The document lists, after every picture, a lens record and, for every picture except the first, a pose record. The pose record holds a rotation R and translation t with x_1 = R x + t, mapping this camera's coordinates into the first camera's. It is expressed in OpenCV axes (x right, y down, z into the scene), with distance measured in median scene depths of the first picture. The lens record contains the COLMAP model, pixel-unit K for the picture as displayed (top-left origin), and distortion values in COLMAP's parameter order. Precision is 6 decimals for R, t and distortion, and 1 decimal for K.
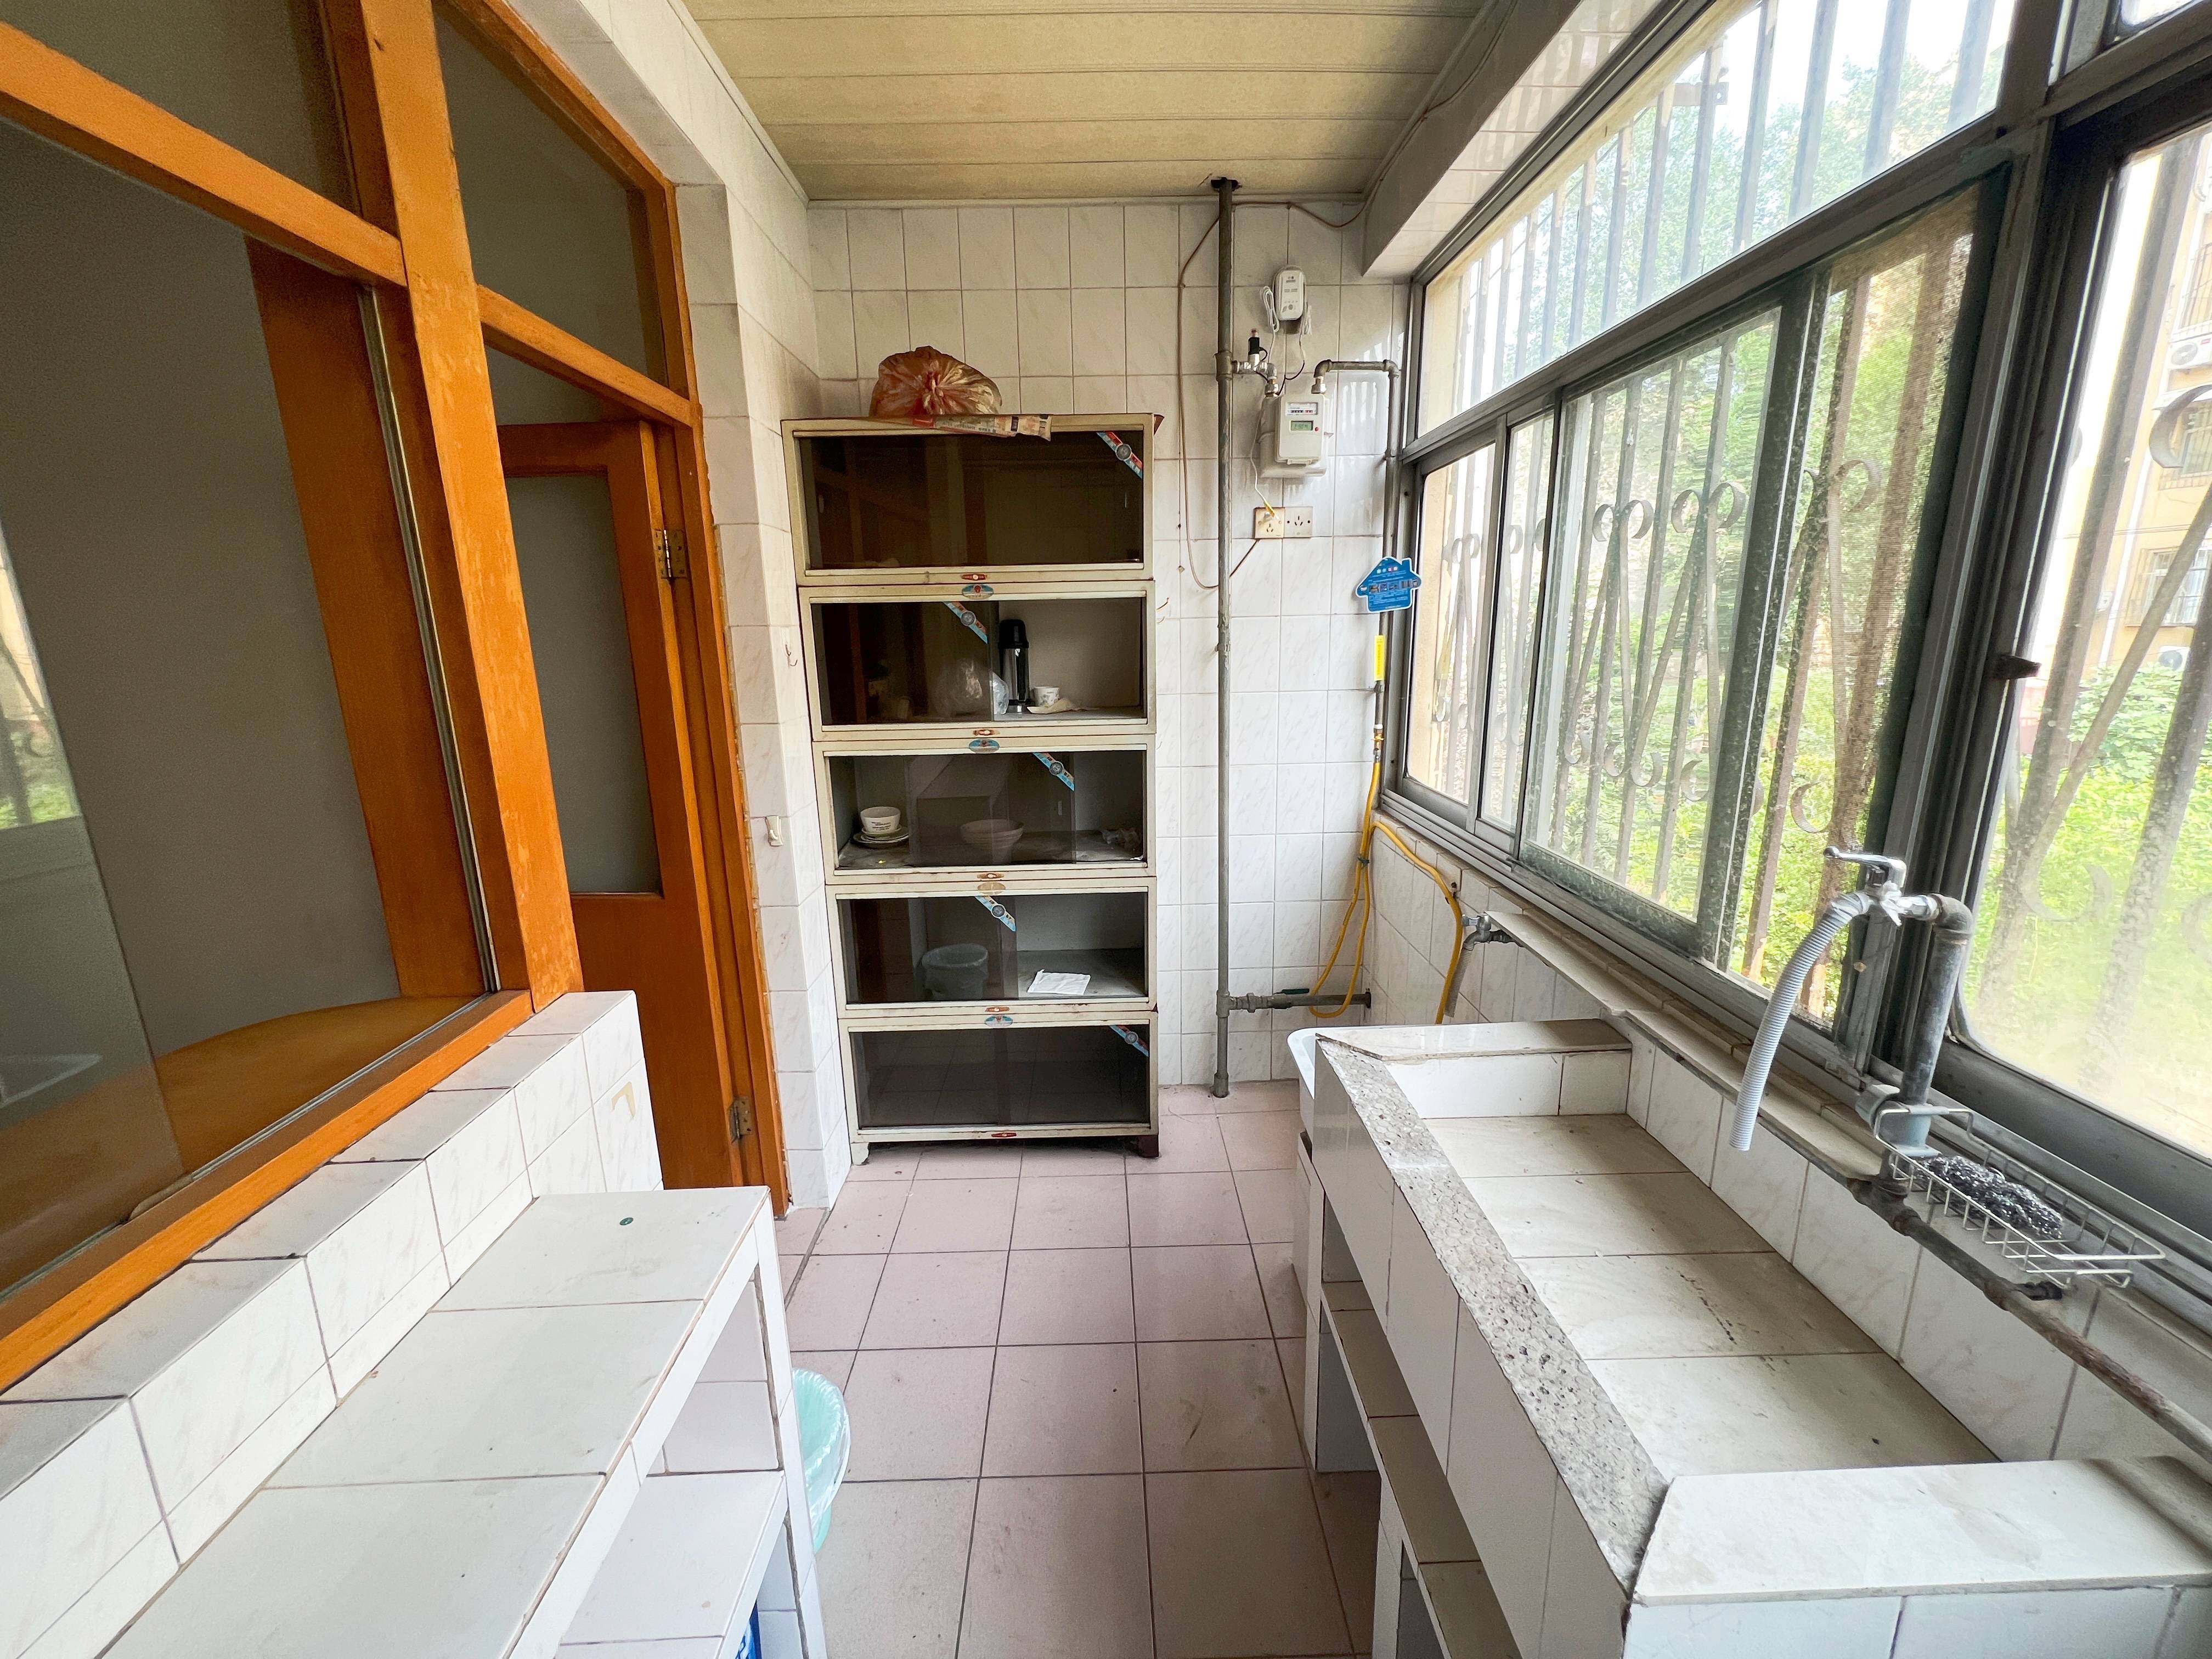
lens RADIAL K [[888.2, 0, 1107.0], [0, 888.2, 823.4], [0, 0, 1]] dist [-0.001163, 0.000234]
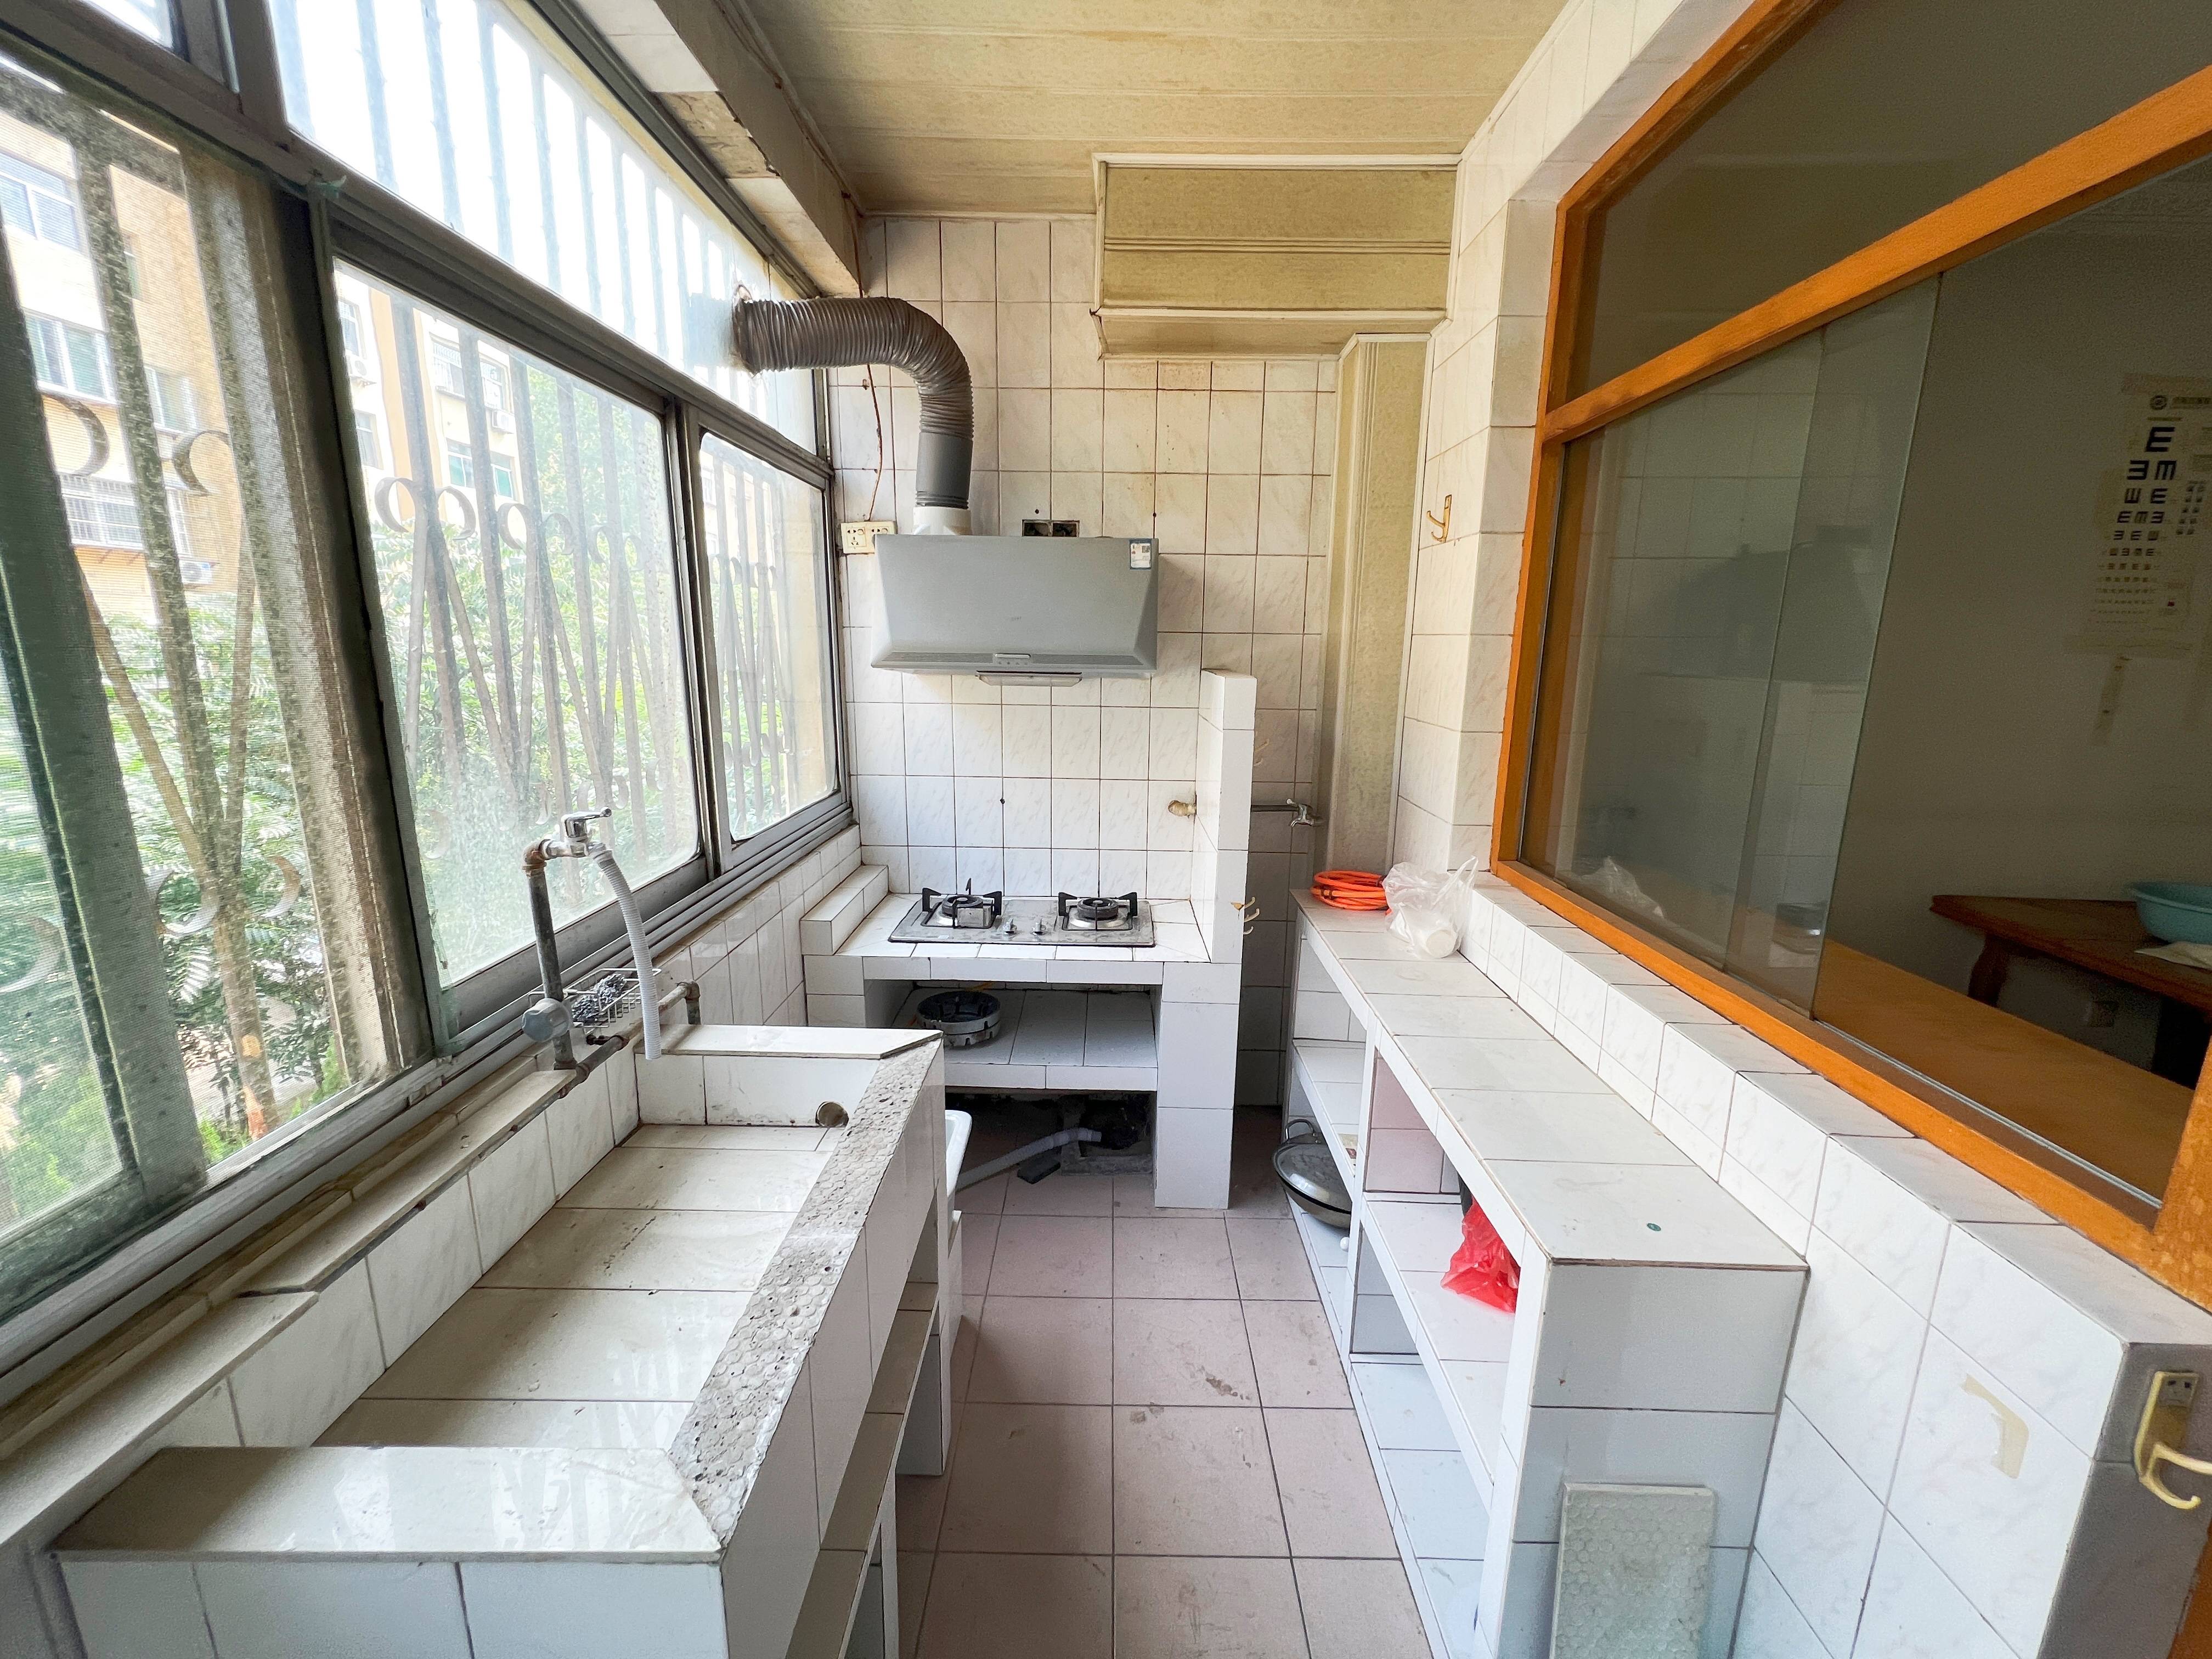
lens RADIAL K [[888.2, 0, 1103.6], [0, 888.2, 831.3], [0, 0, 1]] dist [-0.001163, 0.000234]
pose [[-0.999528, -0.000384, 0.030727, 0.042613], [0.012434, 0.909351, 0.415845, -0.363879], [-0.028101, 0.416030, -0.908916, 1.681197]]
